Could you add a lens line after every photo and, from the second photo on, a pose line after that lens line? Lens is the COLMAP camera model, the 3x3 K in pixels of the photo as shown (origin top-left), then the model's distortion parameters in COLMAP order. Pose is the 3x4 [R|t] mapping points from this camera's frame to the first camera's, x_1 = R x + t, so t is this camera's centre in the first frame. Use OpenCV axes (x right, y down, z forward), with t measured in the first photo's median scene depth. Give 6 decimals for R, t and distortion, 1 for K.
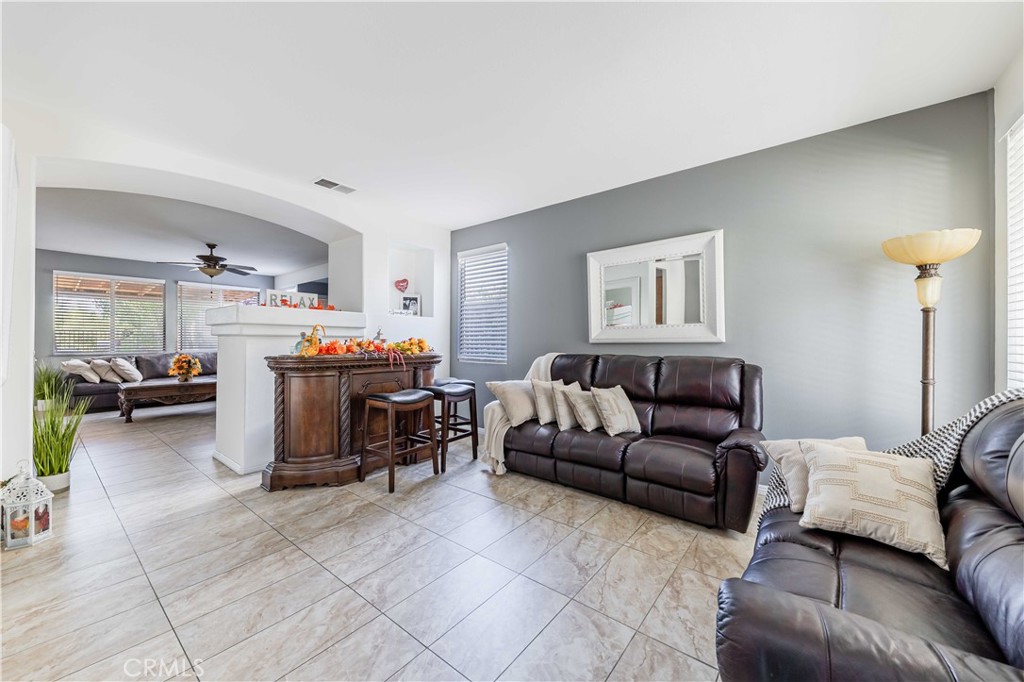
lens RADIAL K [[373.4, 0, 503.1], [0, 373.4, 340.7], [0, 0, 1]] dist [0.001748, -0.000891]
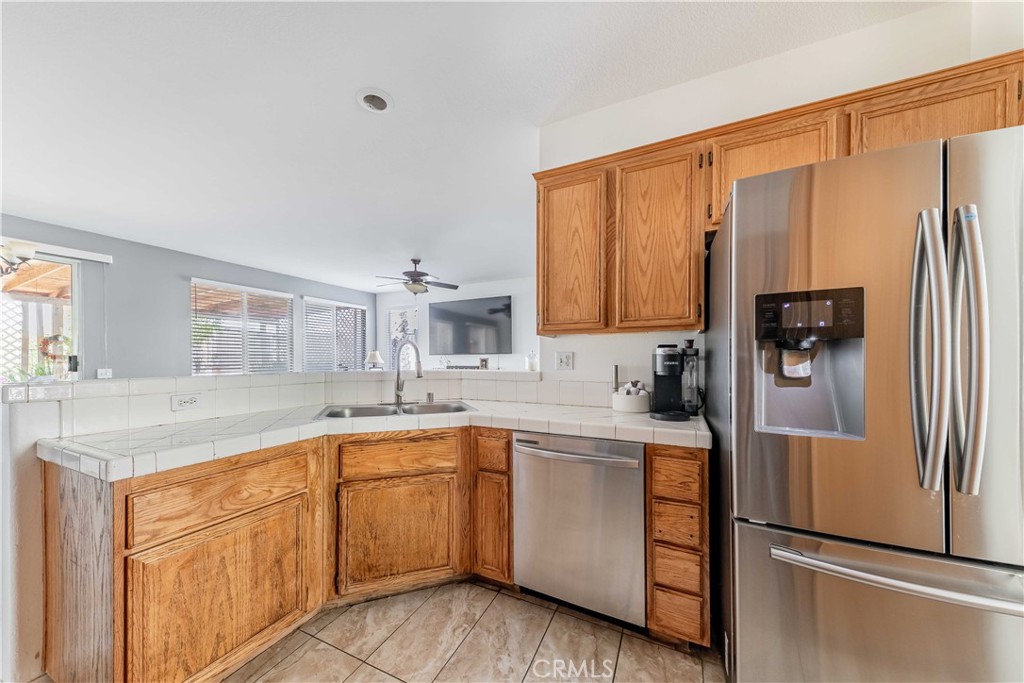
lens RADIAL K [[354.0, 0, 506.6], [0, 354.0, 359.0], [0, 0, 1]] dist [0.010052, -0.001479]
pose [[0.974373, -0.004762, 0.224890, -1.493528], [0.005406, 0.999983, -0.002245, -0.005635], [-0.224875, 0.003403, 0.974382, 0.141294]]
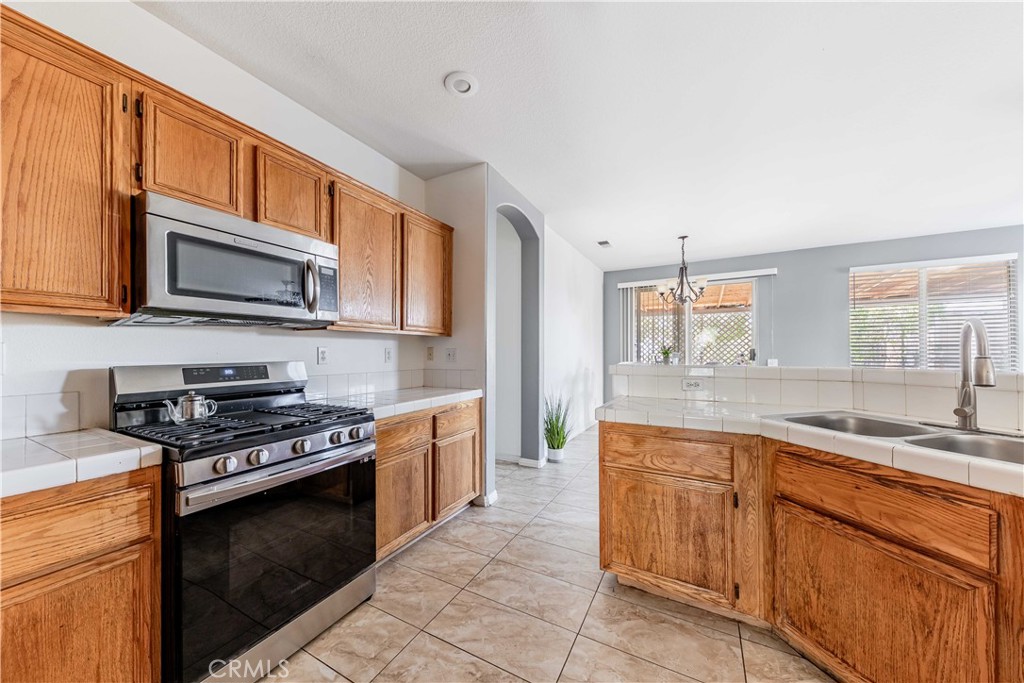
lens RADIAL K [[354.0, 0, 506.8], [0, 354.0, 352.3], [0, 0, 1]] dist [0.010052, -0.001479]
pose [[0.162505, -0.005012, -0.986695, -1.204997], [0.000605, 0.999987, -0.004980, -0.005833], [0.986708, 0.000212, 0.162506, 0.305446]]
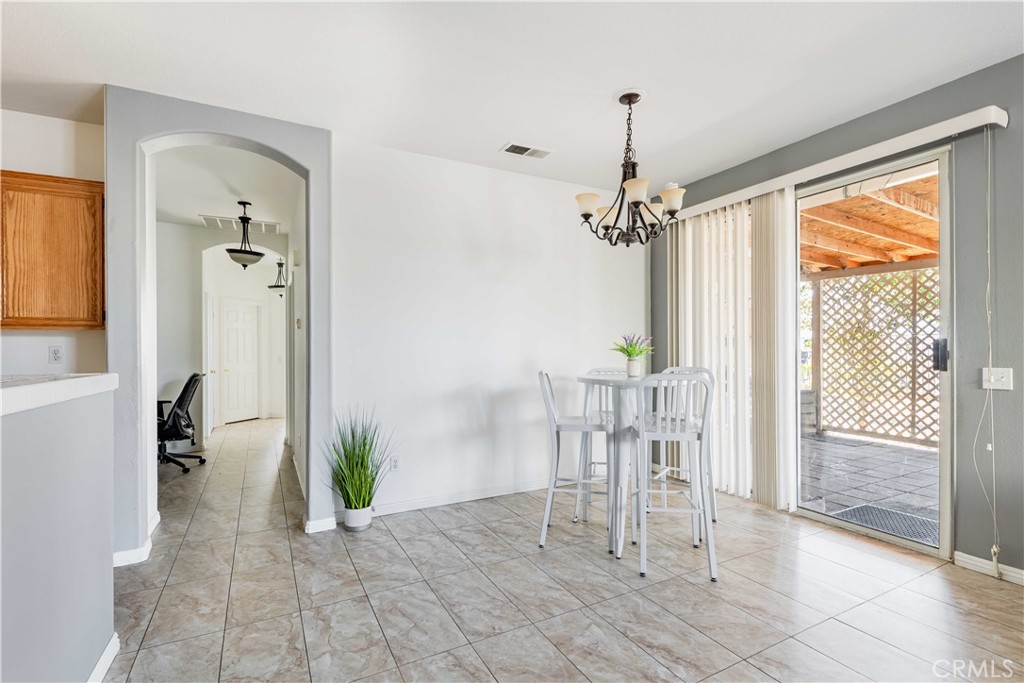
lens RADIAL K [[467.8, 0, 509.4], [0, 467.8, 349.6], [0, 0, 1]] dist [0.010354, -0.003354]
pose [[-0.405544, -0.000453, -0.914076, -1.638802], [0.001966, 0.999997, -0.001367, -0.011362], [0.914074, -0.002351, -0.405542, 1.454057]]
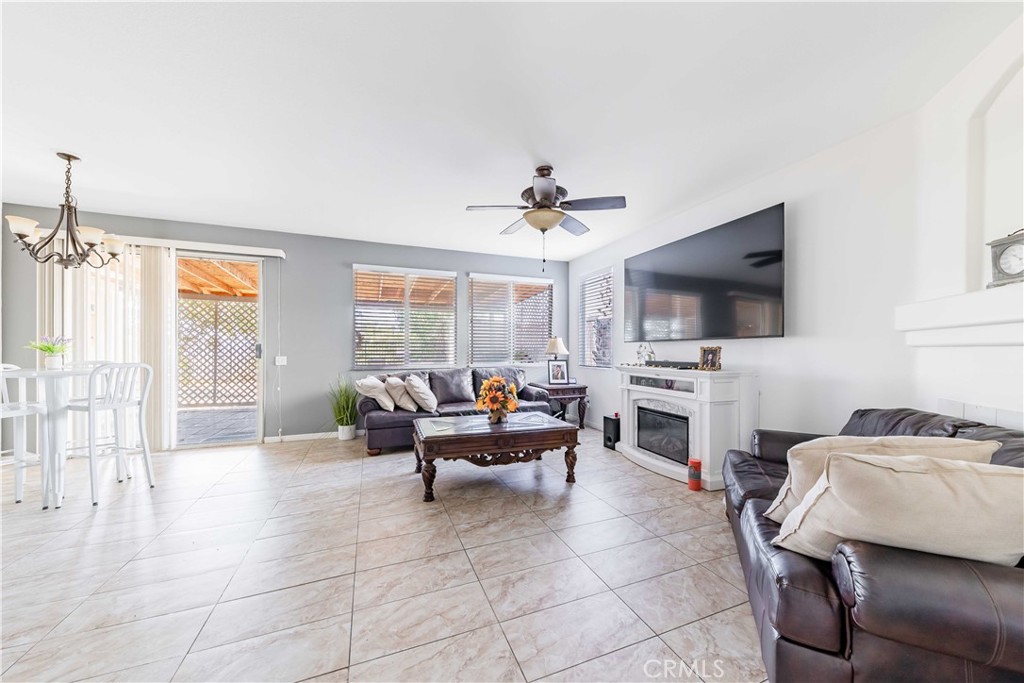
lens RADIAL K [[354.0, 0, 506.1], [0, 354.0, 348.4], [0, 0, 1]] dist [0.010052, -0.001479]
pose [[0.863637, -0.001510, -0.504111, -1.132937], [-0.001171, 0.999987, -0.005000, -0.006212], [0.504112, 0.004908, 0.863624, 1.069353]]
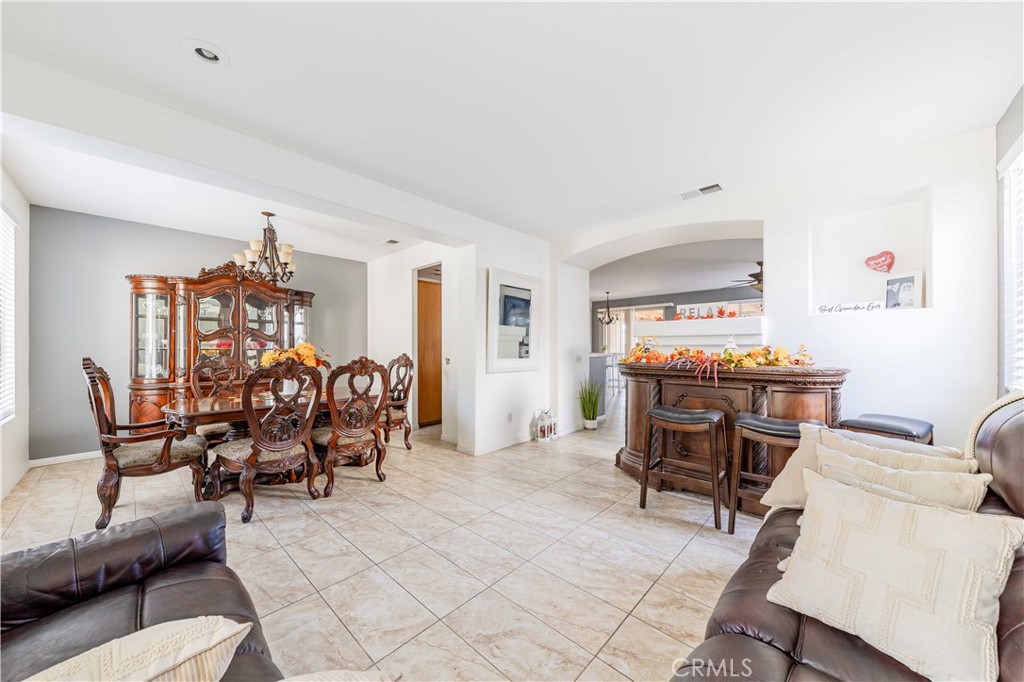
lens RADIAL K [[354.0, 0, 517.2], [0, 354.0, 346.7], [0, 0, 1]] dist [0.010052, -0.001479]
pose [[-0.050443, -0.010774, -0.998669, 0.583816], [0.001340, 0.999940, -0.010856, 0.000446], [0.998726, -0.001886, -0.050426, 0.663554]]
